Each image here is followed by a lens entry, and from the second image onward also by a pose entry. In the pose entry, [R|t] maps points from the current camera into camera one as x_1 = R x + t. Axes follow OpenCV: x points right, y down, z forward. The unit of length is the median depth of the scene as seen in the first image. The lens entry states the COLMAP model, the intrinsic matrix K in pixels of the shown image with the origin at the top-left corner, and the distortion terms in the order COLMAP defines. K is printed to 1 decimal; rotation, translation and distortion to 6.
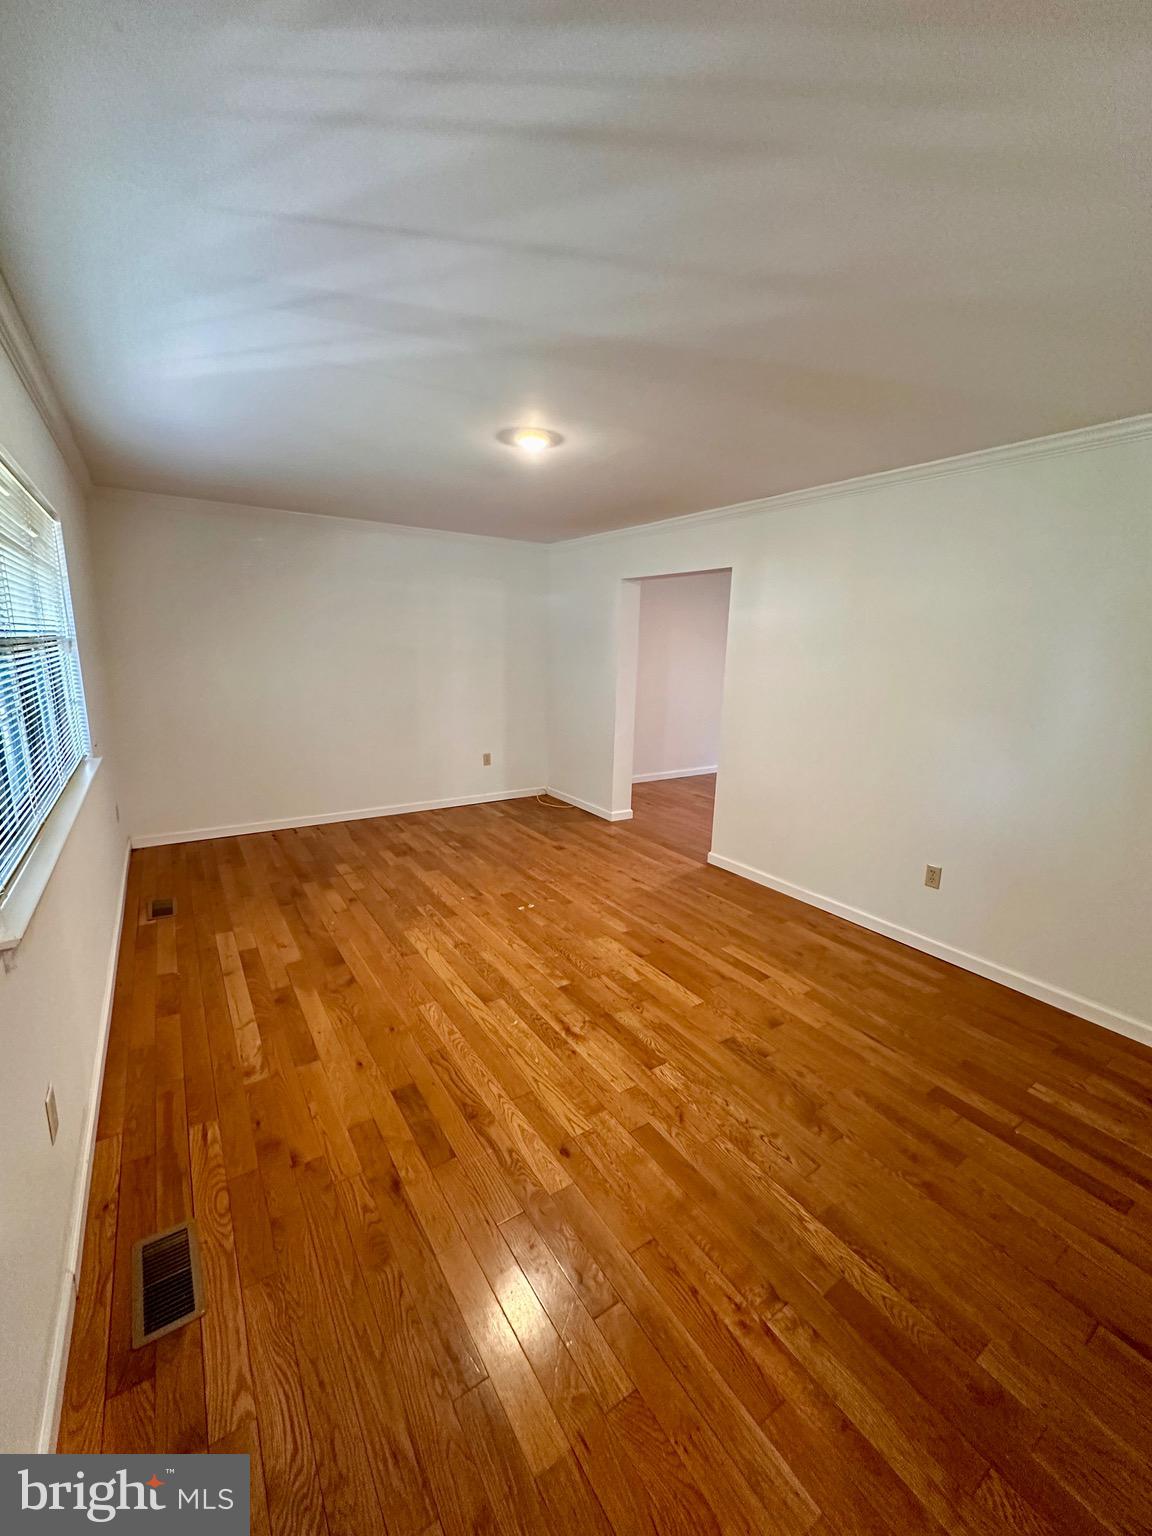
lens RADIAL K [[615.5, 0, 590.5], [0, 615.5, 764.1], [0, 0, 1]] dist [-0.006395, 0.001367]
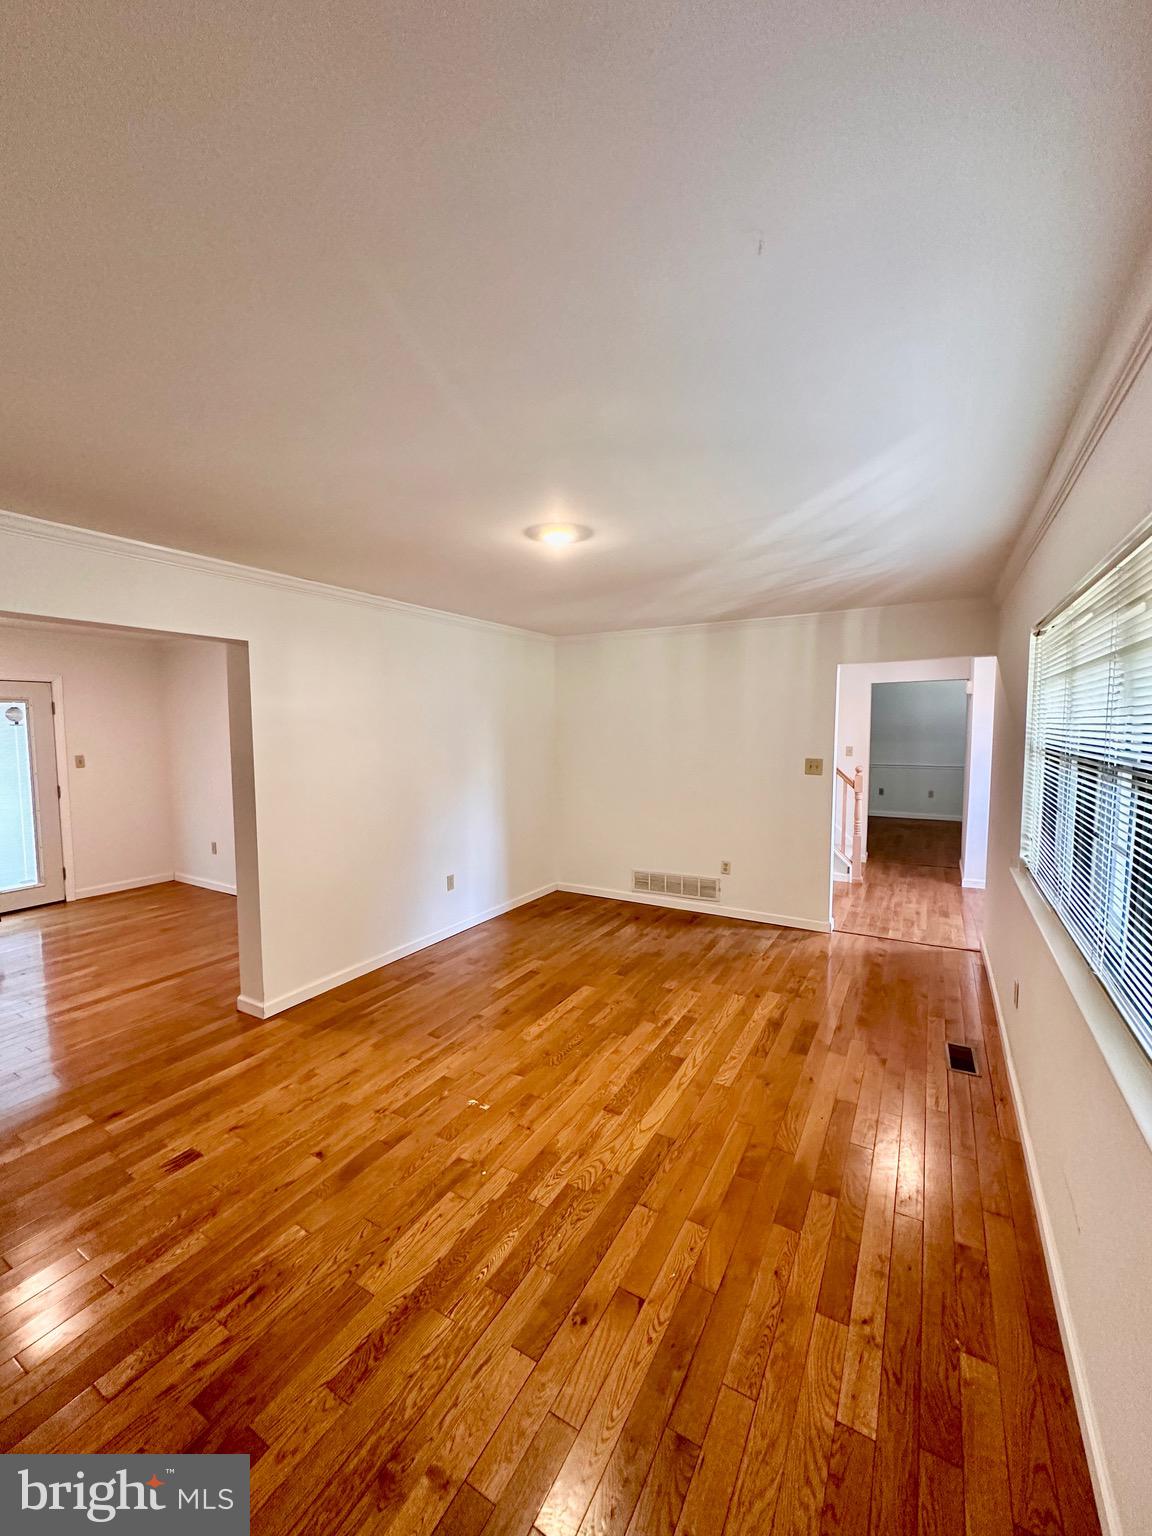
lens RADIAL K [[615.5, 0, 582.8], [0, 615.5, 760.5], [0, 0, 1]] dist [-0.006395, 0.001367]
pose [[-0.435666, -0.078826, 0.896650, -0.930179], [0.163367, 0.972689, 0.164888, -0.307572], [-0.885159, 0.218319, -0.410889, 1.341593]]
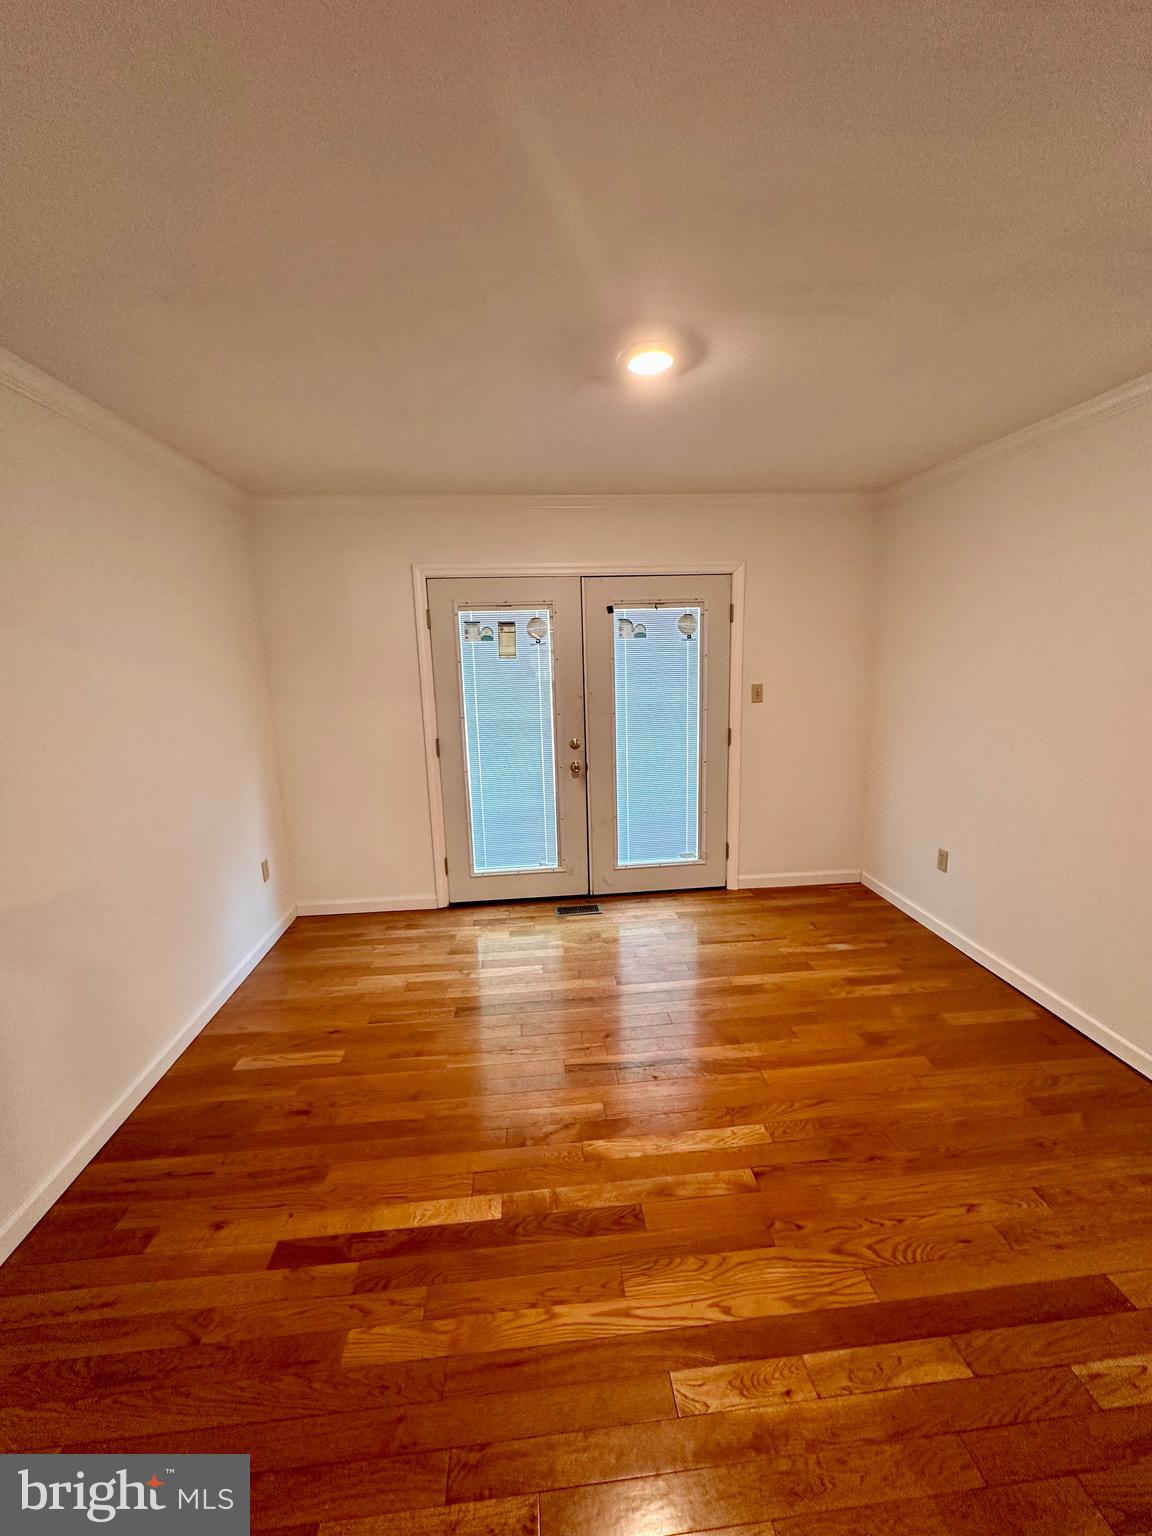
lens RADIAL K [[615.5, 0, 574.8], [0, 615.5, 764.0], [0, 0, 1]] dist [-0.006395, 0.001367]
pose [[0.482578, -0.195361, 0.853787, 0.149969], [0.199036, 0.973763, 0.110315, -0.320396], [-0.852938, 0.116699, 0.508801, 1.631677]]
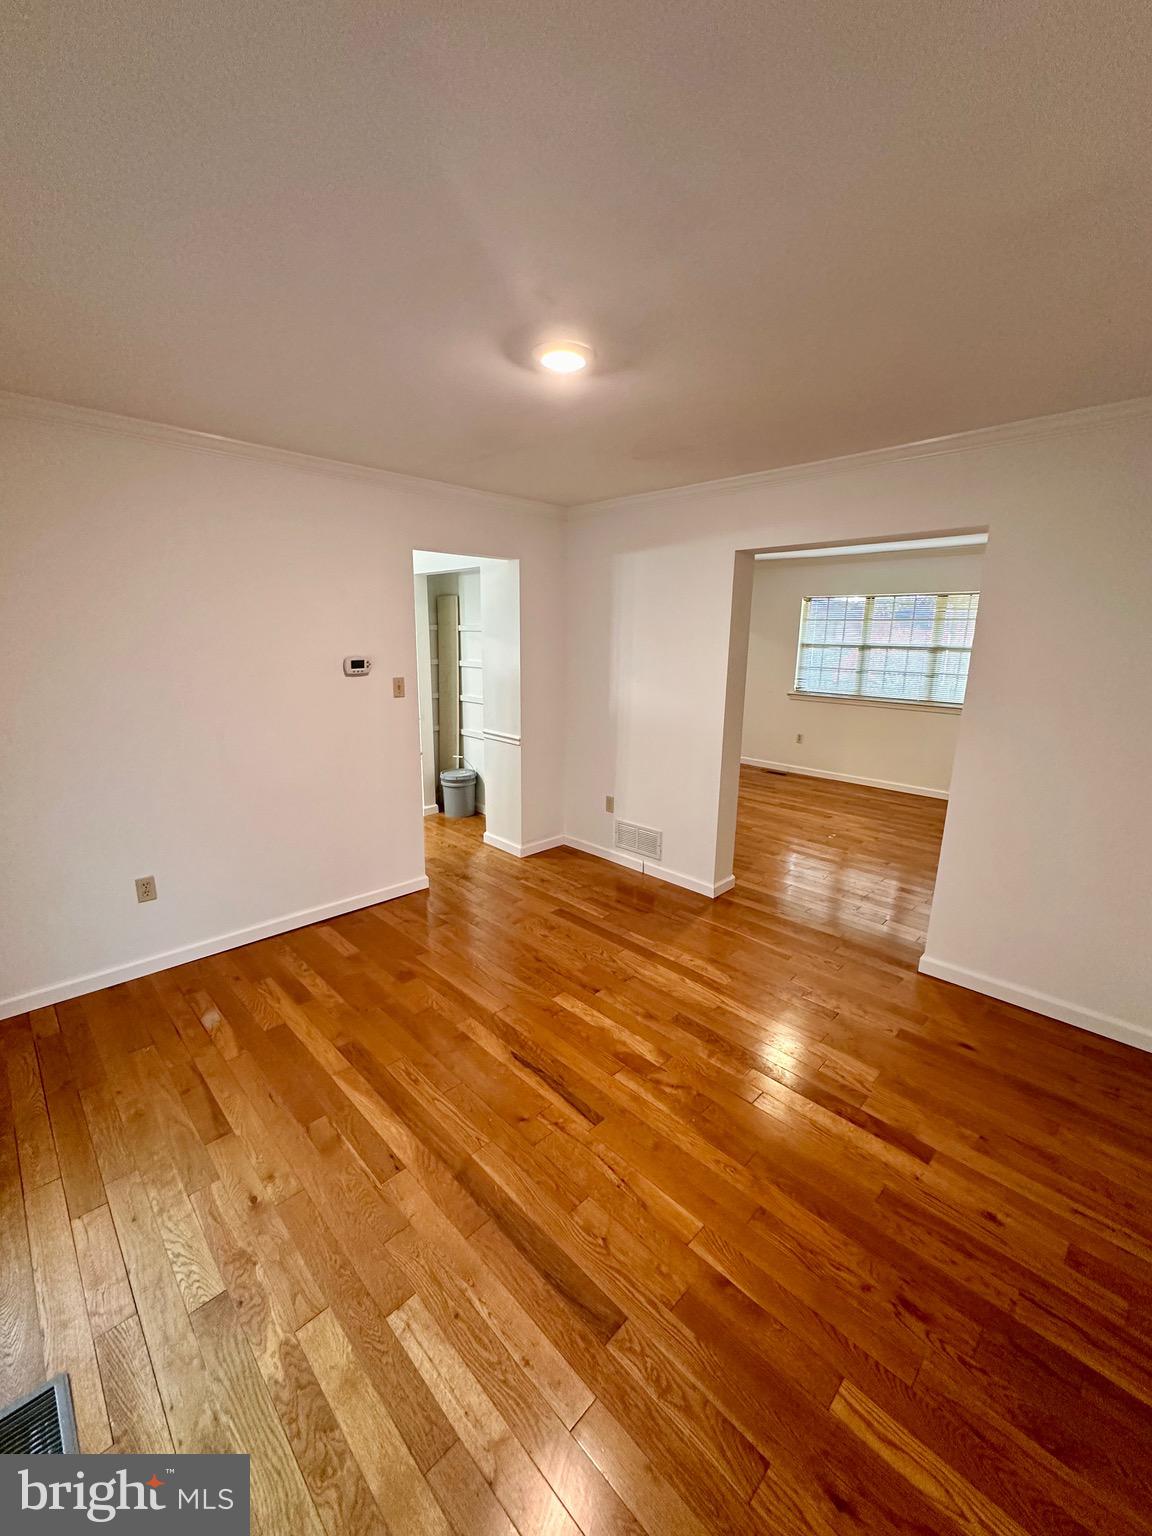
lens RADIAL K [[615.5, 0, 571.0], [0, 615.5, 767.7], [0, 0, 1]] dist [-0.006395, 0.001367]
pose [[-0.982641, 0.001111, -0.185514, 0.915780], [-0.072034, 0.919236, 0.387061, -0.496089], [0.170961, 0.393705, -0.903199, 2.572359]]
